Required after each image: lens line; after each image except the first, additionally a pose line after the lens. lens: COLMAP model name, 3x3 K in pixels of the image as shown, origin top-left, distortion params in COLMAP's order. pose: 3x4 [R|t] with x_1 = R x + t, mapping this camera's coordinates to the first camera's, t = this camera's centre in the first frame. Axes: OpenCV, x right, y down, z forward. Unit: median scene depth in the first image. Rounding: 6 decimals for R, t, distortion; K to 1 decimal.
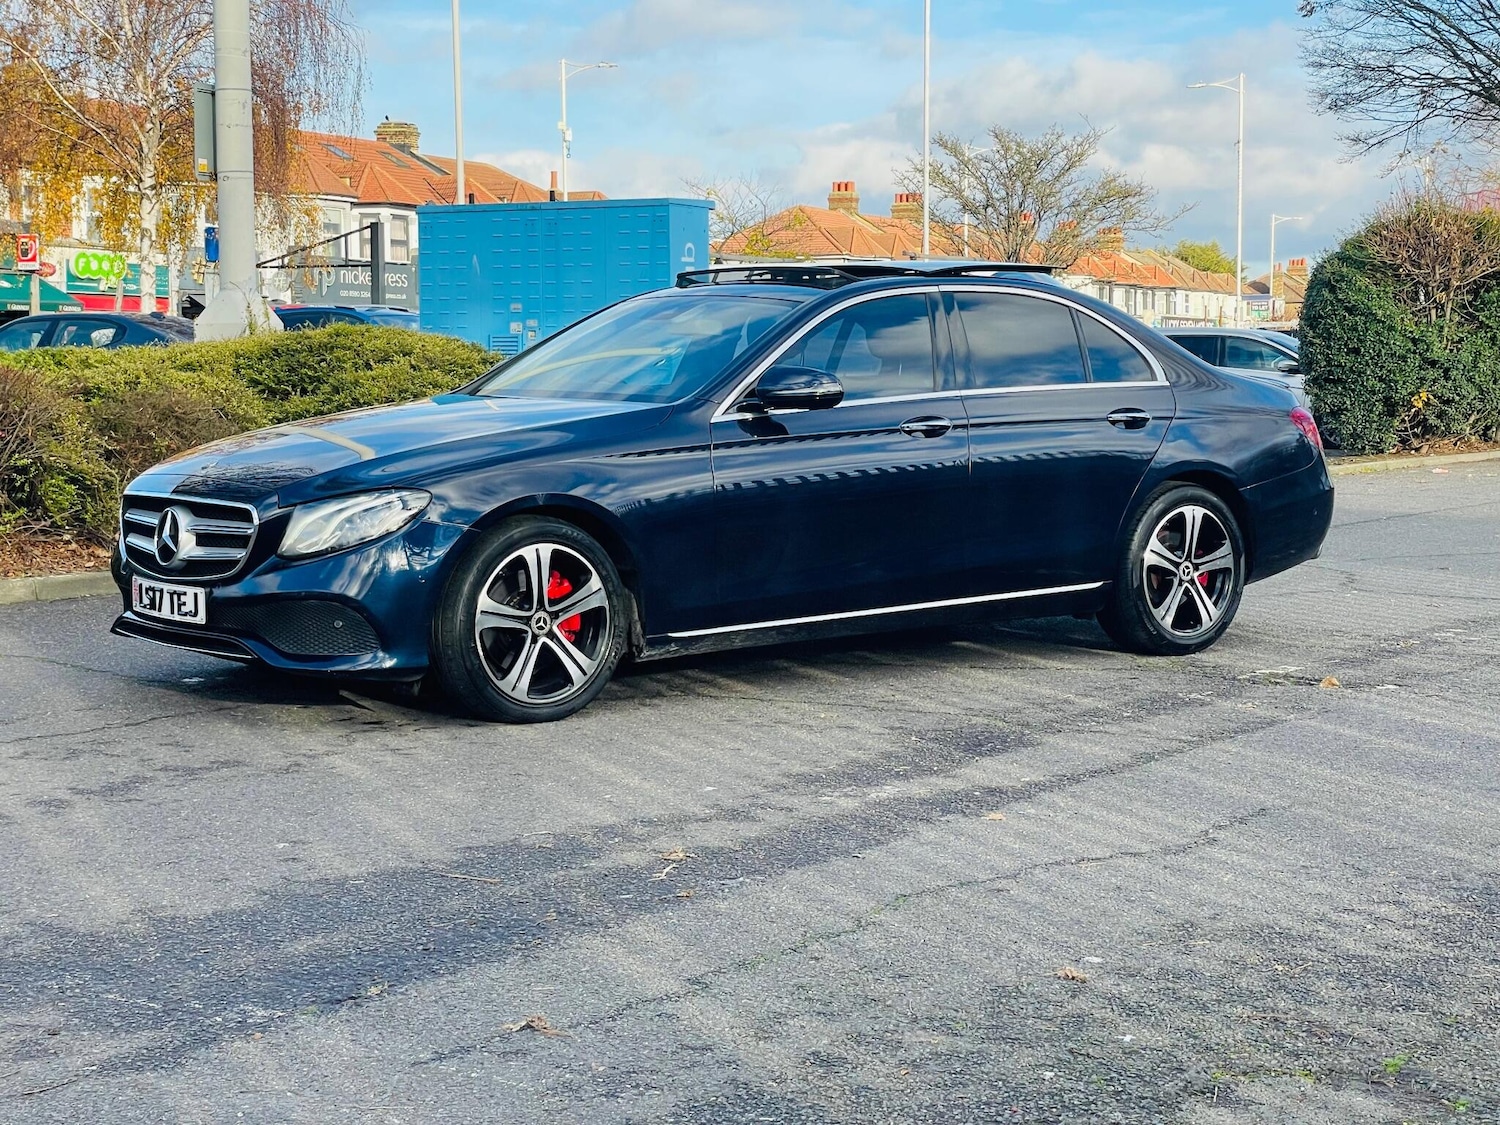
lens RADIAL K [[2370.2, 0, 750.0], [0, 2370.2, 562.5], [0, 0, 1]] dist [0.114784, 0.067350]
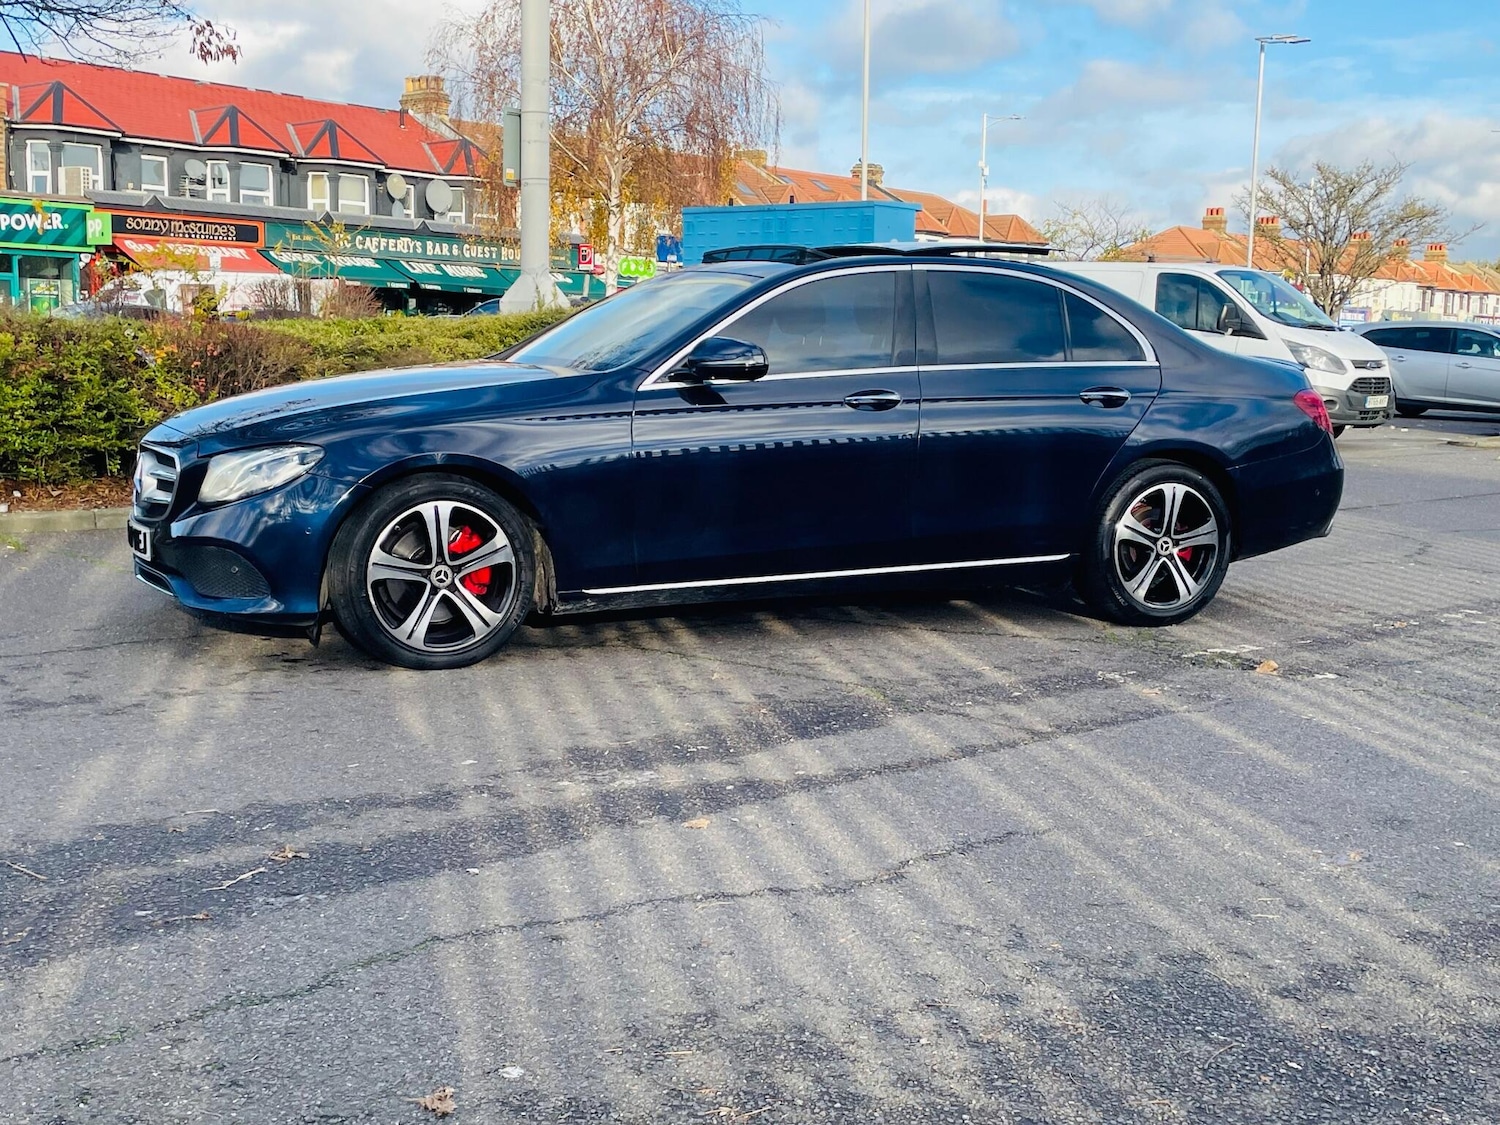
lens RADIAL K [[1724.0, 0, 750.0], [0, 1724.0, 562.5], [0, 0, 1]] dist [0.083918, -0.059829]
pose [[0.975726, 0.048323, -0.213597, 0.194022], [-0.039147, 0.998128, 0.046983, -0.020335], [0.215467, -0.037481, 0.975791, 0.259113]]
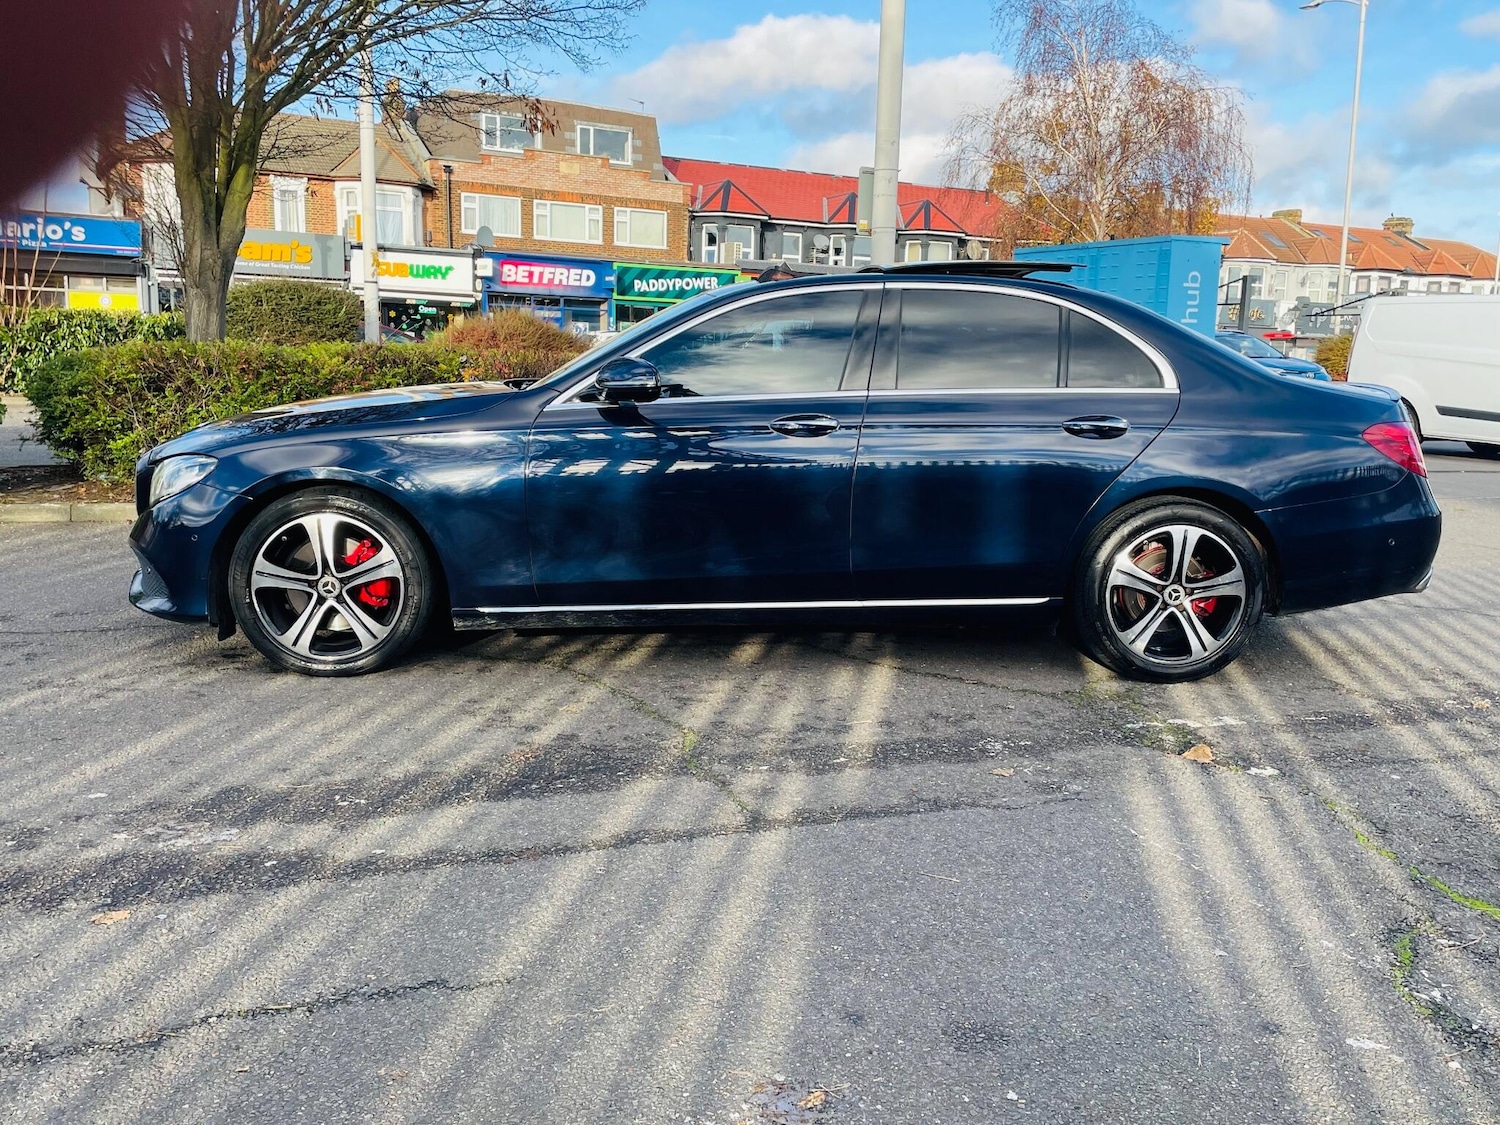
lens RADIAL K [[1327.4, 0, 798.7], [0, 1327.4, 567.6], [0, 0, 1]] dist [0.099159, -0.129408]
pose [[0.840111, 0.105804, -0.531996, 0.387624], [-0.071182, 0.993814, 0.085242, -0.047228], [0.537724, -0.033744, 0.842445, 0.554165]]
